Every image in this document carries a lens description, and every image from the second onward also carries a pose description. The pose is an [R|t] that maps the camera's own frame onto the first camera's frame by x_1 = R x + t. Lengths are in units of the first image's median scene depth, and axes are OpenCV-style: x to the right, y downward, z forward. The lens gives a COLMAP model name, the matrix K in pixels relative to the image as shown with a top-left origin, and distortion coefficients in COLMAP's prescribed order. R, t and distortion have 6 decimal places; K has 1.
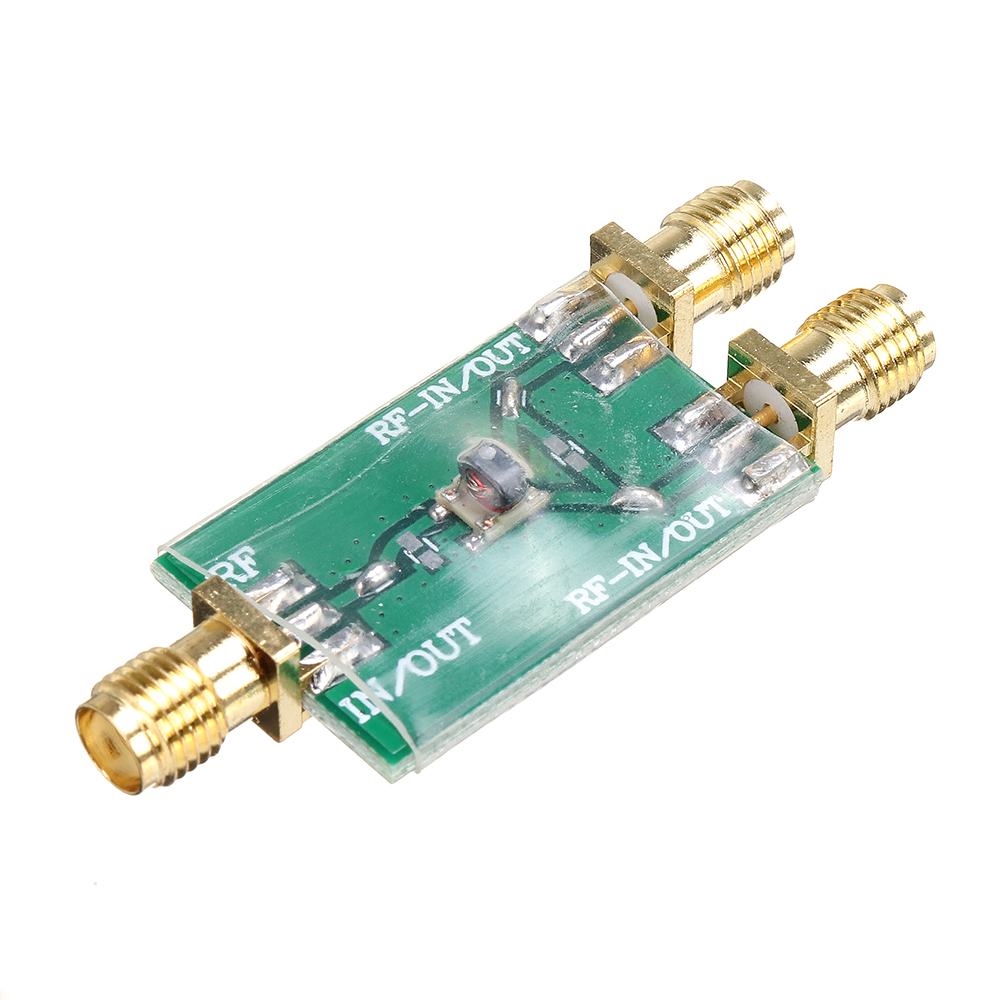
lens RADIAL K [[5291.0, 0, 500.0], [0, 5291.0, 500.0], [0, 0, 1]] dist [0.207178, 7.365564]
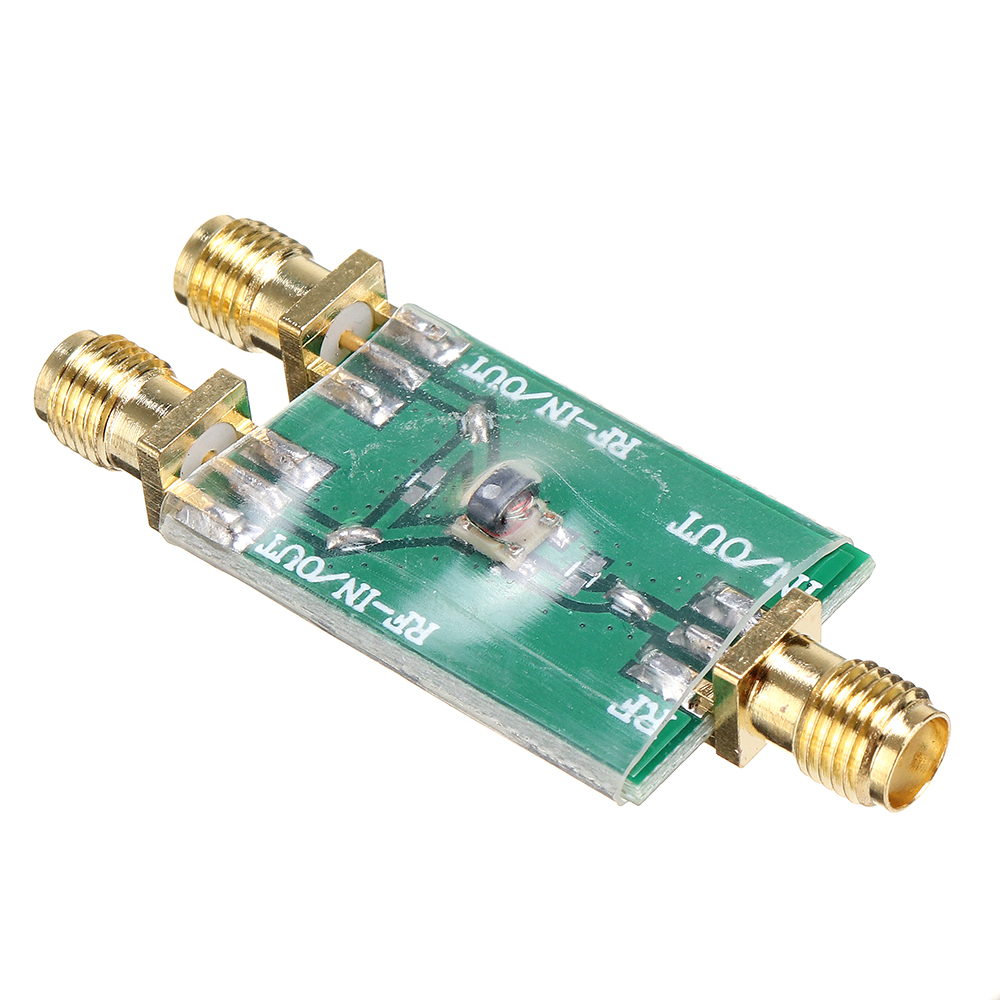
lens RADIAL K [[5291.0, 0, 500.0], [0, 5291.0, 500.0], [0, 0, 1]] dist [0.207178, 7.365564]
pose [[-0.146107, -0.722787, 0.675450, -0.647870], [0.765377, 0.350001, 0.540090, -0.522318], [-0.626778, 0.595885, 0.502067, 0.517324]]
